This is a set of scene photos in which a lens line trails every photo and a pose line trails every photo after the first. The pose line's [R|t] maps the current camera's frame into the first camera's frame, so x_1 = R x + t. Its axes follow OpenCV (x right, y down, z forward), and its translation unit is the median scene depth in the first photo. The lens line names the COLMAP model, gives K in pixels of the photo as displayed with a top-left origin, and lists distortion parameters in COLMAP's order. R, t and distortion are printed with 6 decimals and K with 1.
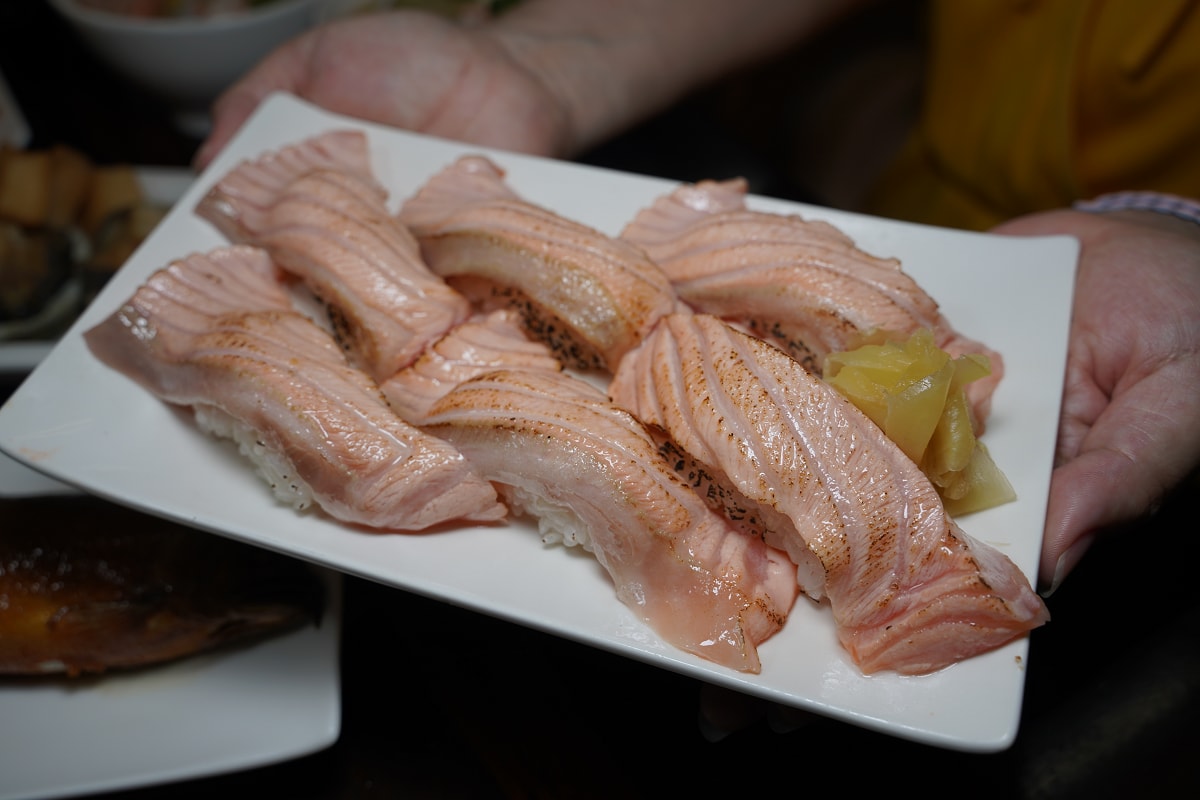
lens RADIAL K [[1141.8, 0, 600.0], [0, 1141.8, 400.0], [0, 0, 1]] dist [-0.000394, 0.001379]
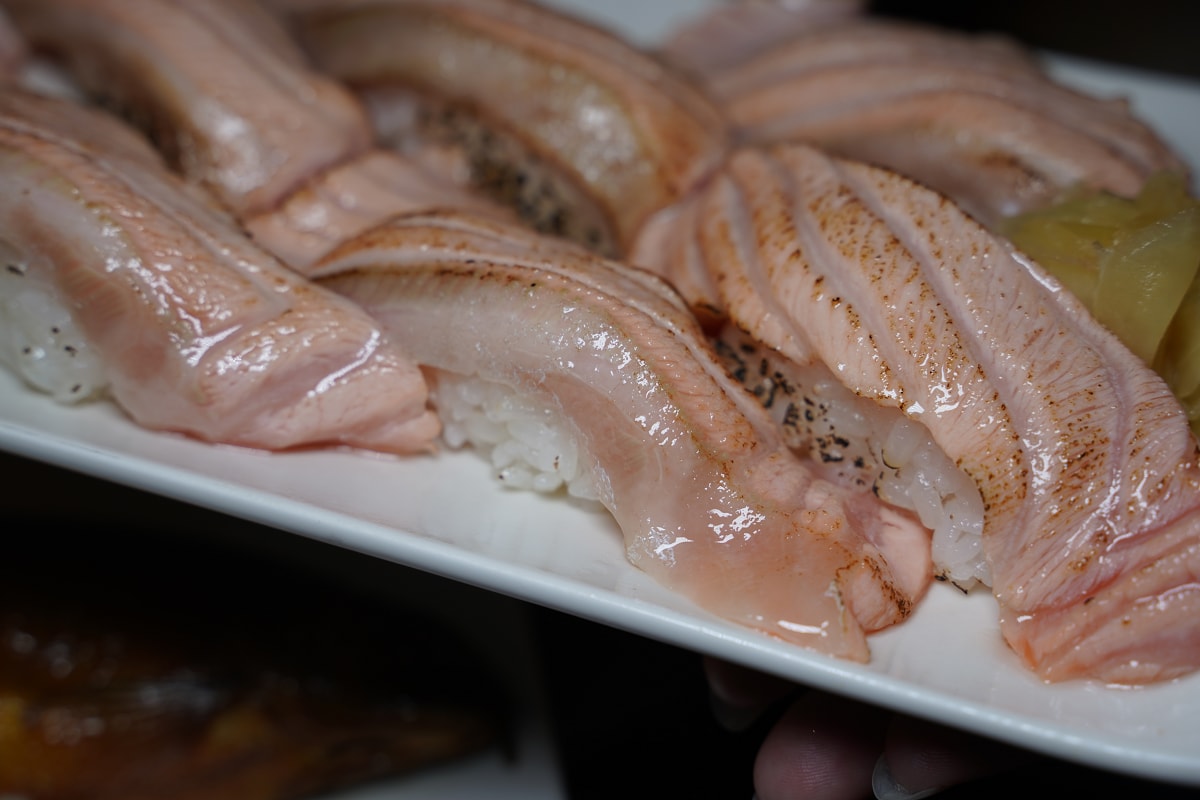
lens RADIAL K [[2602.0, 0, 600.0], [0, 2602.0, 400.0], [0, 0, 1]] dist [0.542699, -0.032045]
pose [[0.993291, 0.093018, 0.068712, -0.097165], [-0.076942, 0.975137, -0.207817, 0.369133], [-0.086334, 0.201136, 0.975751, -0.324313]]
